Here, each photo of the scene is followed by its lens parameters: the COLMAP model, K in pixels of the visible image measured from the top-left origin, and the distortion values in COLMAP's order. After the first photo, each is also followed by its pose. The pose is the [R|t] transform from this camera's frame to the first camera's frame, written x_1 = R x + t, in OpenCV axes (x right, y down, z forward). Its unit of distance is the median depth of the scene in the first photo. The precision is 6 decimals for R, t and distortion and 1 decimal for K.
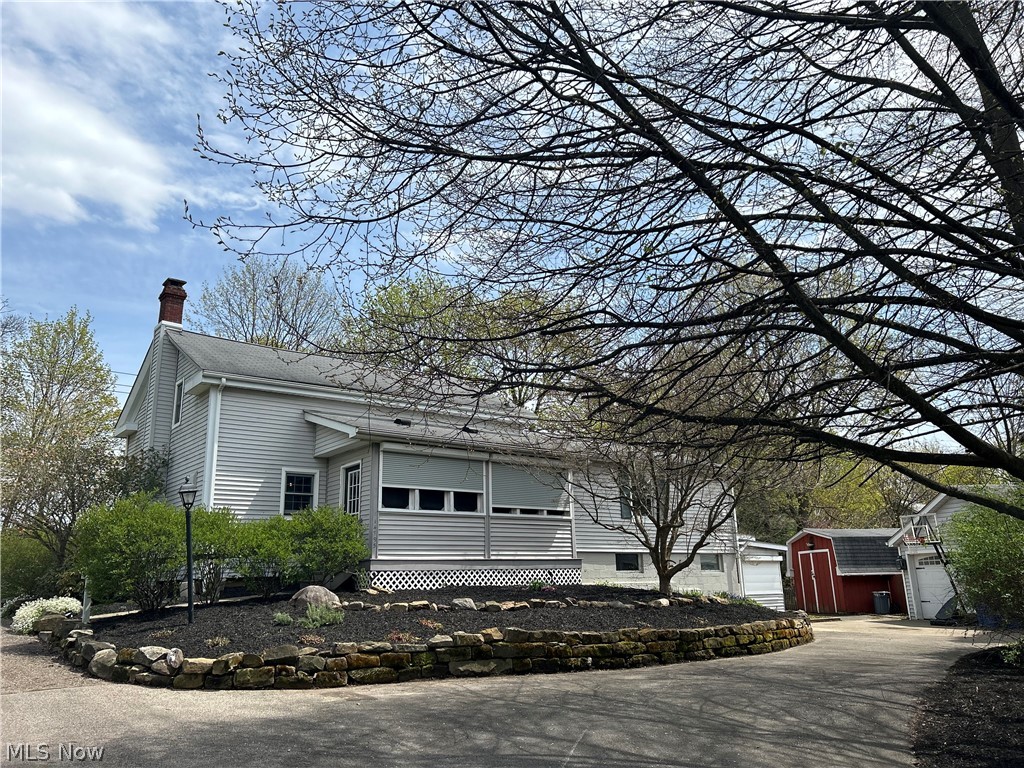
lens RADIAL K [[779.7, 0, 512.0], [0, 779.7, 384.0], [0, 0, 1]] dist [0.102103, -0.214425]
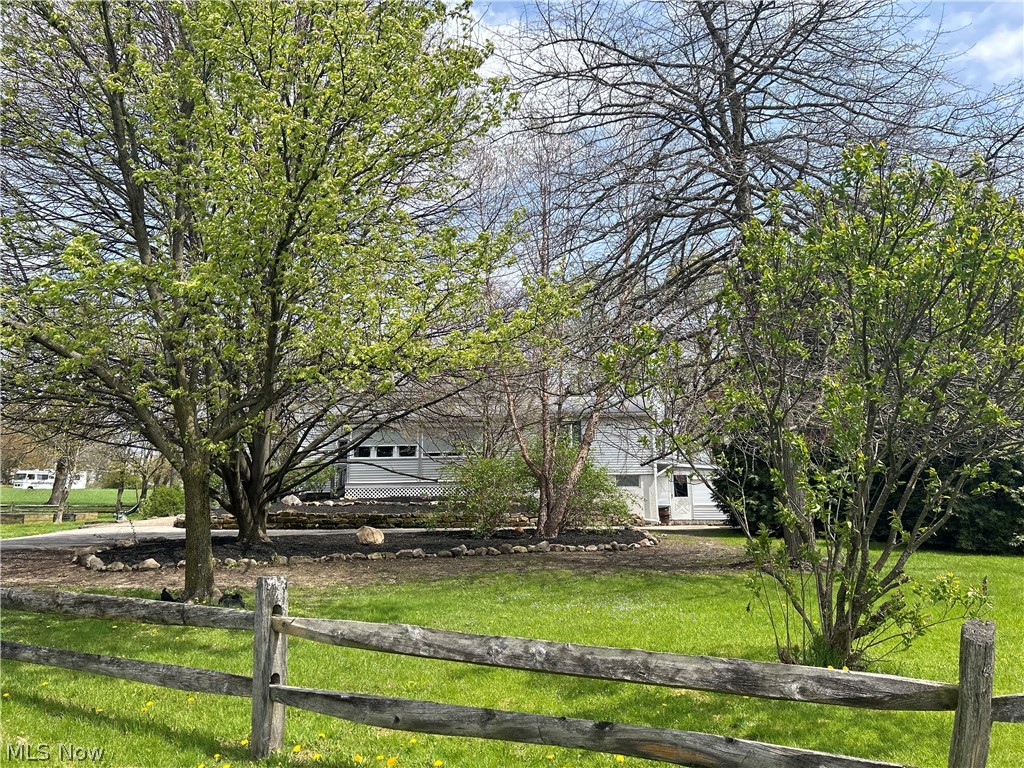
lens RADIAL K [[779.7, 0, 512.0], [0, 779.7, 384.0], [0, 0, 1]] dist [0.102103, -0.214425]
pose [[0.768408, -0.097644, -0.632467, 1.486479], [0.154719, 0.987319, 0.035545, -0.033868], [0.620976, -0.125168, 0.773771, -0.264001]]
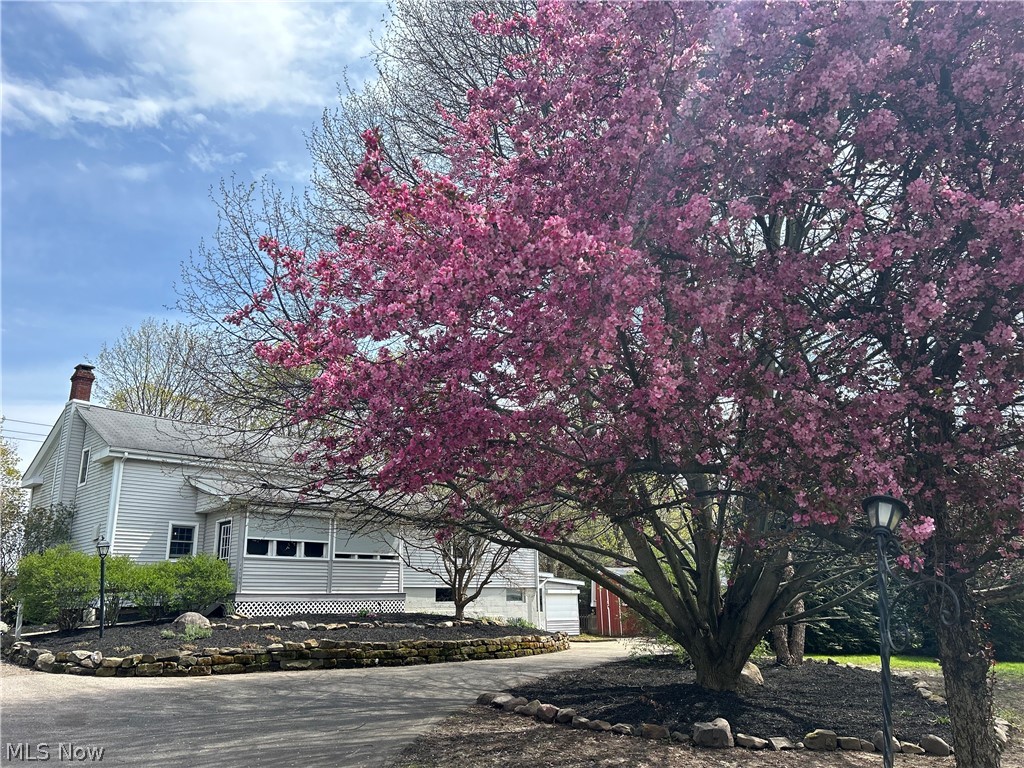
lens RADIAL K [[778.3, 0, 513.2], [0, 778.3, 394.6], [0, 0, 1]] dist [0.049978, -0.060852]
pose [[0.990302, 0.039644, 0.133156, 0.102090], [-0.036271, 0.998959, -0.027664, -0.100623], [-0.134114, 0.022566, 0.990709, -0.418283]]
